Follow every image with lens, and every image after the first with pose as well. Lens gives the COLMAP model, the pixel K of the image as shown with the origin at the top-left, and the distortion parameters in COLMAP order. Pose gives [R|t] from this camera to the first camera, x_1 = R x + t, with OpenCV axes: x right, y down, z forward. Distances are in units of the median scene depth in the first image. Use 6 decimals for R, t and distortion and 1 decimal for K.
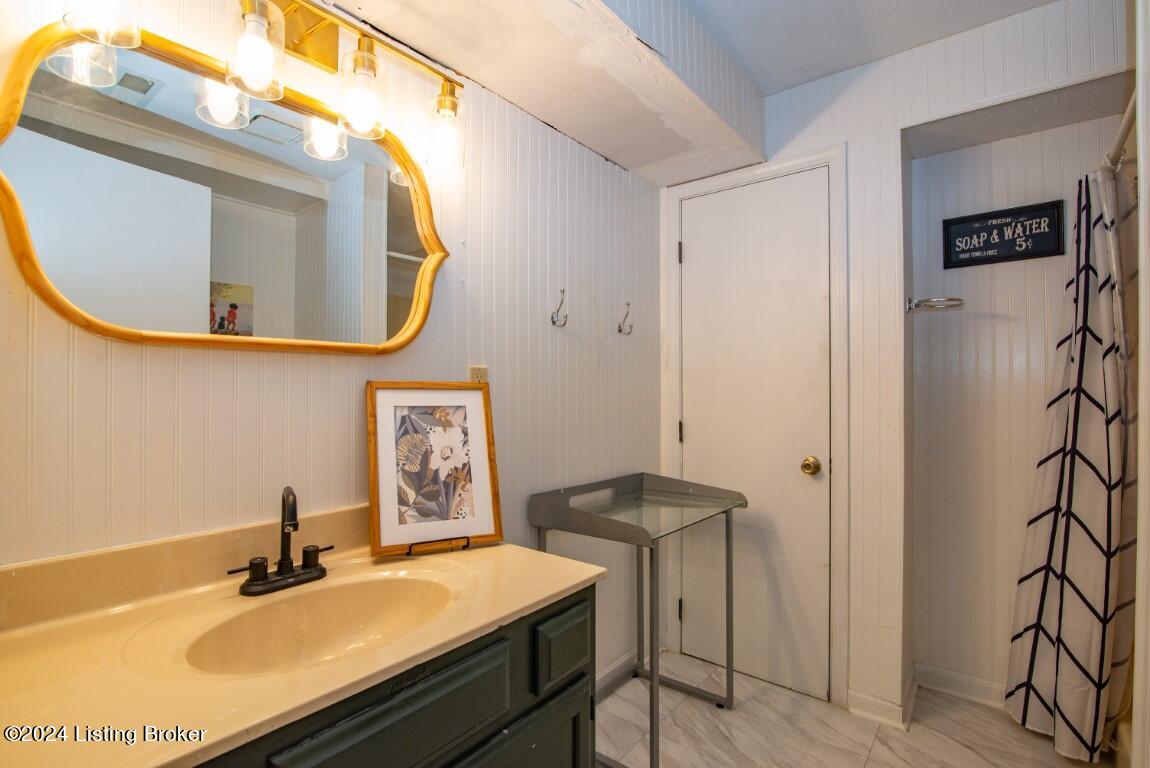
lens RADIAL K [[527.1, 0, 581.8], [0, 527.1, 384.9], [0, 0, 1]] dist [-0.016466, 0.000965]
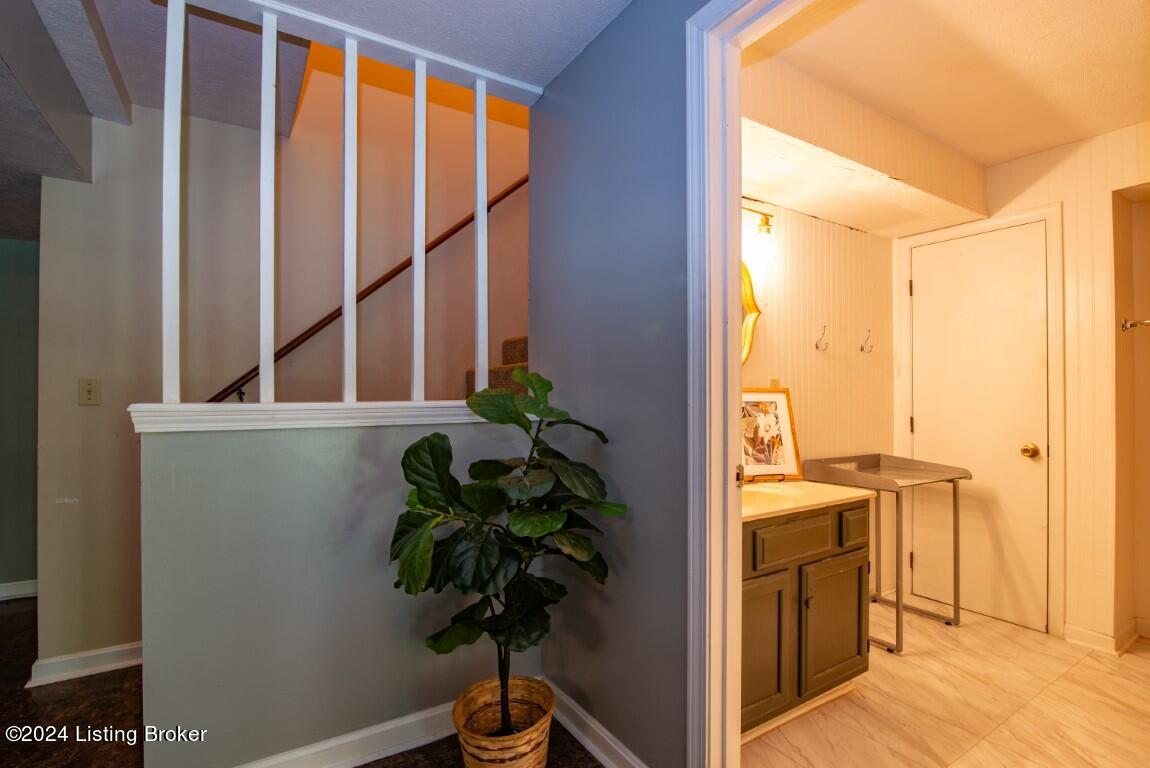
lens RADIAL K [[527.1, 0, 562.5], [0, 527.1, 387.5], [0, 0, 1]] dist [-0.016466, 0.000965]
pose [[0.933022, -0.002920, -0.359807, -0.206440], [0.003313, 0.999994, 0.000474, -0.008218], [0.359803, -0.001634, 0.933027, -0.706618]]
